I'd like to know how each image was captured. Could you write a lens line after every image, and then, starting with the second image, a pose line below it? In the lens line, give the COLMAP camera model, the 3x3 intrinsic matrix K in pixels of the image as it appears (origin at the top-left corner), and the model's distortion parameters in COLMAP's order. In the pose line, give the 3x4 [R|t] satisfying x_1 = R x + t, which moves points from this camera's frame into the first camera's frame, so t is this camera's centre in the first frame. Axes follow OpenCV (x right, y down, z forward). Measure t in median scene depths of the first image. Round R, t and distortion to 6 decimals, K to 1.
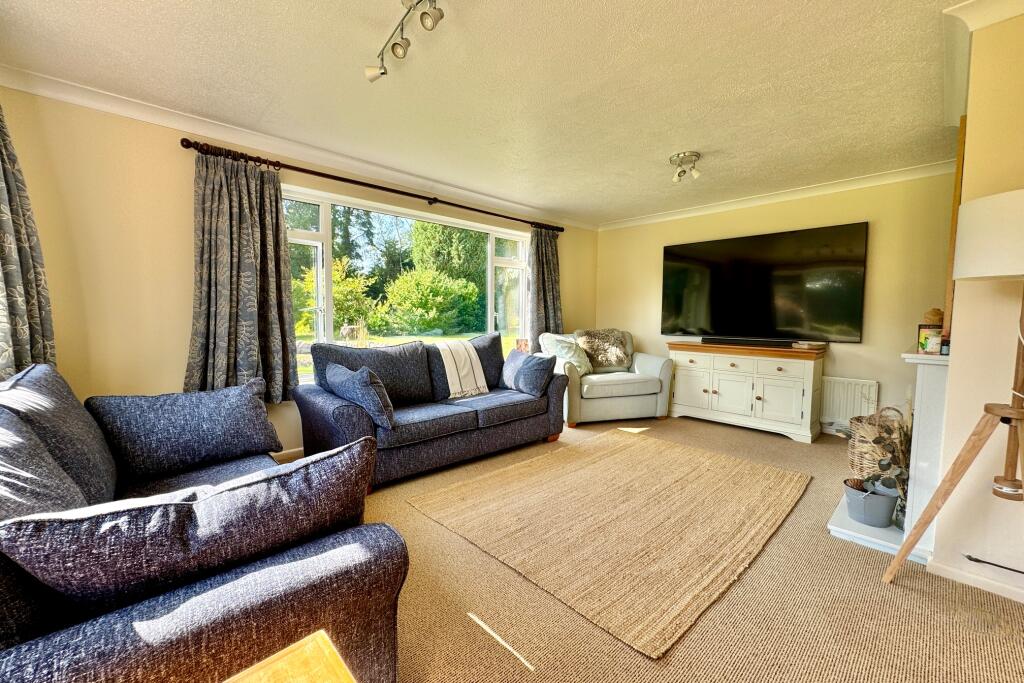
lens RADIAL K [[409.2, 0, 511.7], [0, 409.2, 338.4], [0, 0, 1]] dist [-0.004572, -0.000310]
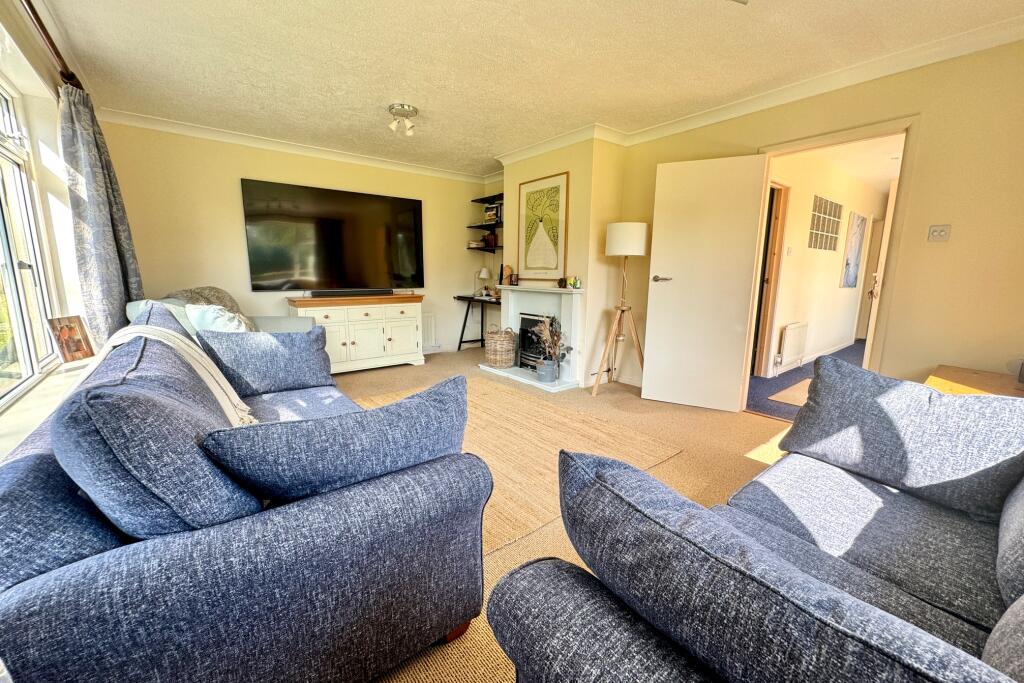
lens RADIAL K [[409.2, 0, 511.7], [0, 409.2, 342.9], [0, 0, 1]] dist [-0.004572, -0.000310]
pose [[0.078602, -0.177801, 0.980922, -0.526057], [0.046927, 0.983536, 0.174514, -0.033587], [-0.995801, 0.032315, 0.085651, 0.545835]]
